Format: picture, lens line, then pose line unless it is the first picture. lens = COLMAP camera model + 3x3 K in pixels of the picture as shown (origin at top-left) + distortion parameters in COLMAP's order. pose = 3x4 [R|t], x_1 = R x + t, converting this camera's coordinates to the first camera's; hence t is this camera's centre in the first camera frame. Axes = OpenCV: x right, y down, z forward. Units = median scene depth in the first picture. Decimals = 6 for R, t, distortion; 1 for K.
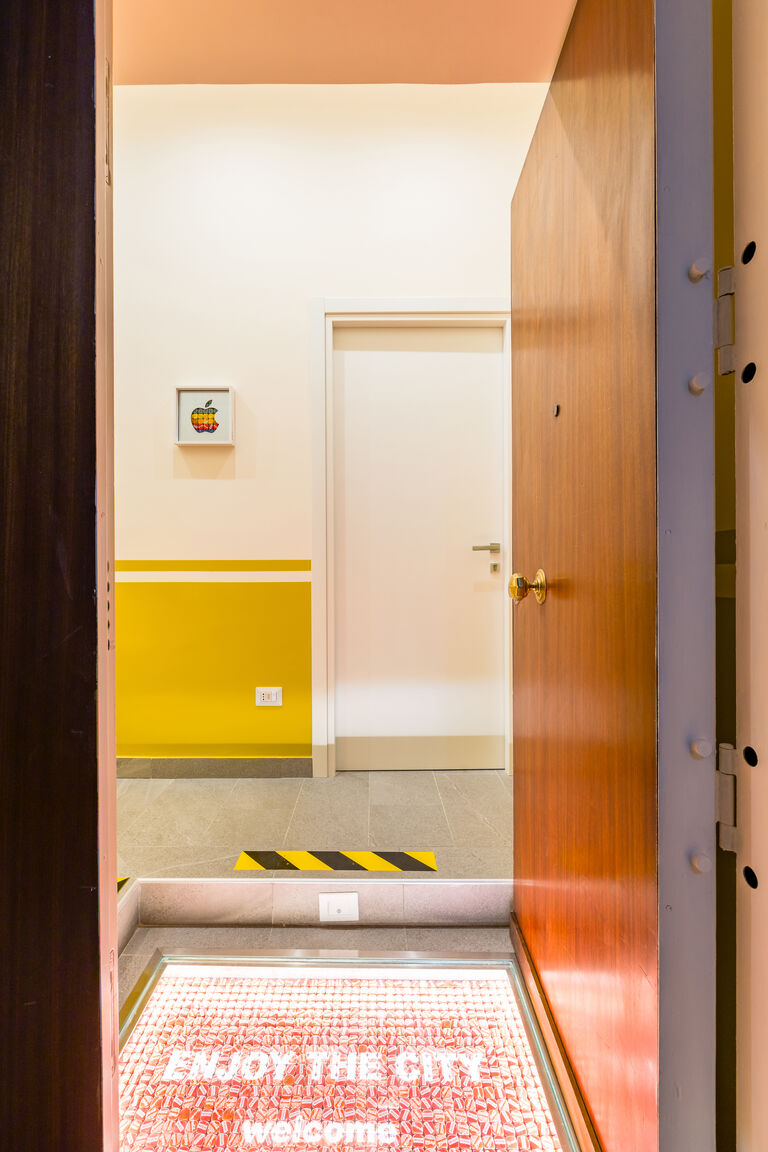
lens RADIAL K [[450.5, 0, 381.9], [0, 450.5, 571.8], [0, 0, 1]] dist [0.007481, -0.001855]
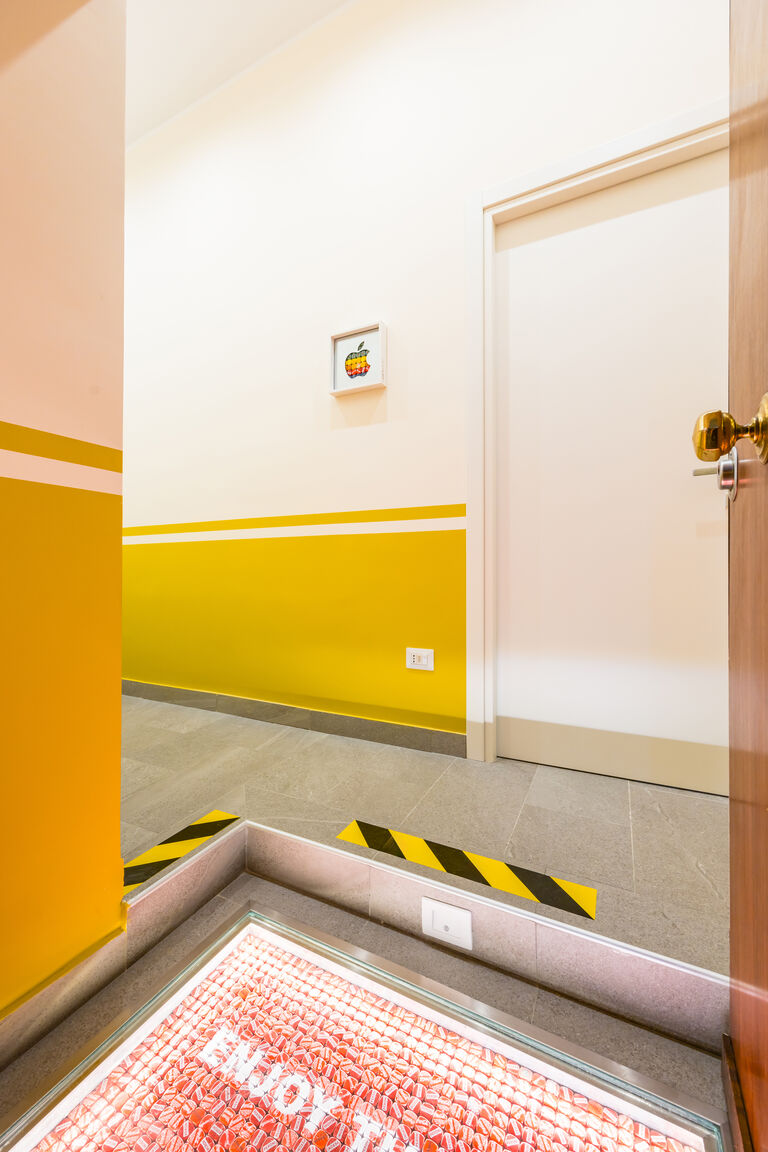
lens RADIAL K [[450.5, 0, 398.2], [0, 450.5, 566.7], [0, 0, 1]] dist [0.007481, -0.001855]
pose [[0.898505, -0.005526, -0.438929, 0.160590], [0.006939, 0.999975, 0.001616, 0.144641], [0.438909, -0.004498, 0.898520, 0.285533]]
